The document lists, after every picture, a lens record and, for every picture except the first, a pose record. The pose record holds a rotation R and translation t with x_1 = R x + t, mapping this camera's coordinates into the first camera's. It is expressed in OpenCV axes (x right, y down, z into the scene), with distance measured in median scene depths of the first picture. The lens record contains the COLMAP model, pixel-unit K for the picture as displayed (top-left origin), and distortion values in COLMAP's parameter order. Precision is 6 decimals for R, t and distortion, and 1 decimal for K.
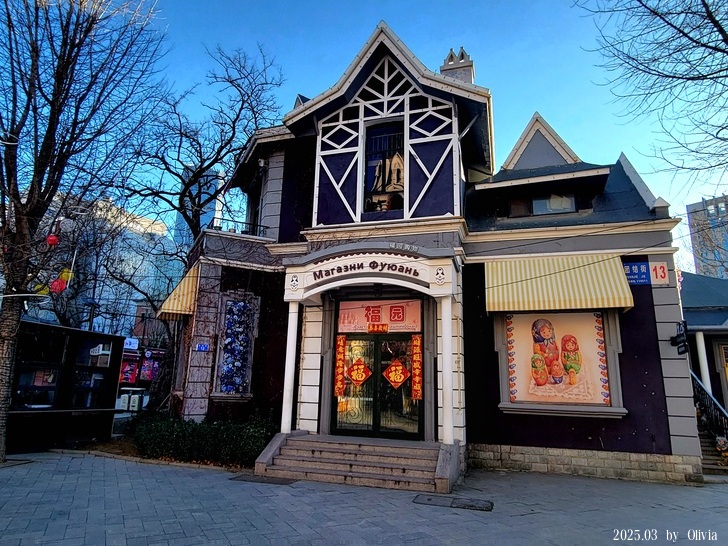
lens RADIAL K [[471.7, 0, 364.0], [0, 471.7, 273.0], [0, 0, 1]] dist [0.004331, 0.000458]
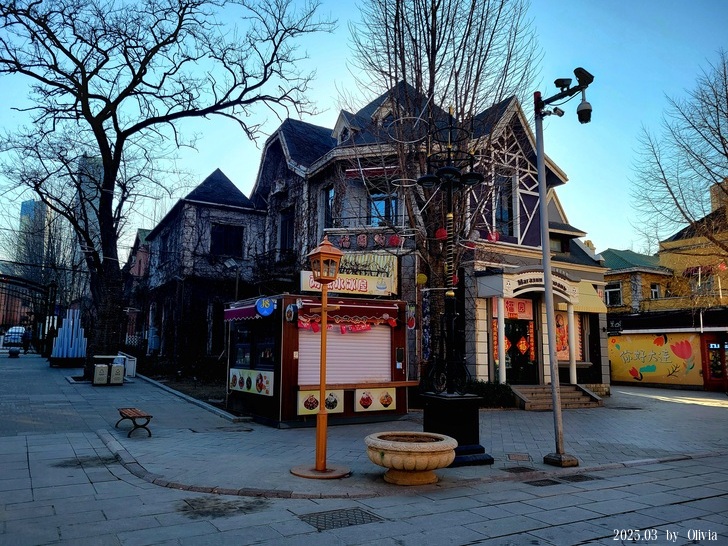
lens RADIAL K [[549.1, 0, 364.0], [0, 549.1, 273.0], [0, 0, 1]] dist [0.047809, -0.010400]
pose [[0.663084, 0.090305, 0.743078, -1.665685], [-0.175546, 0.983772, 0.037092, -0.002211], [-0.727669, -0.155039, 0.668177, 0.177927]]
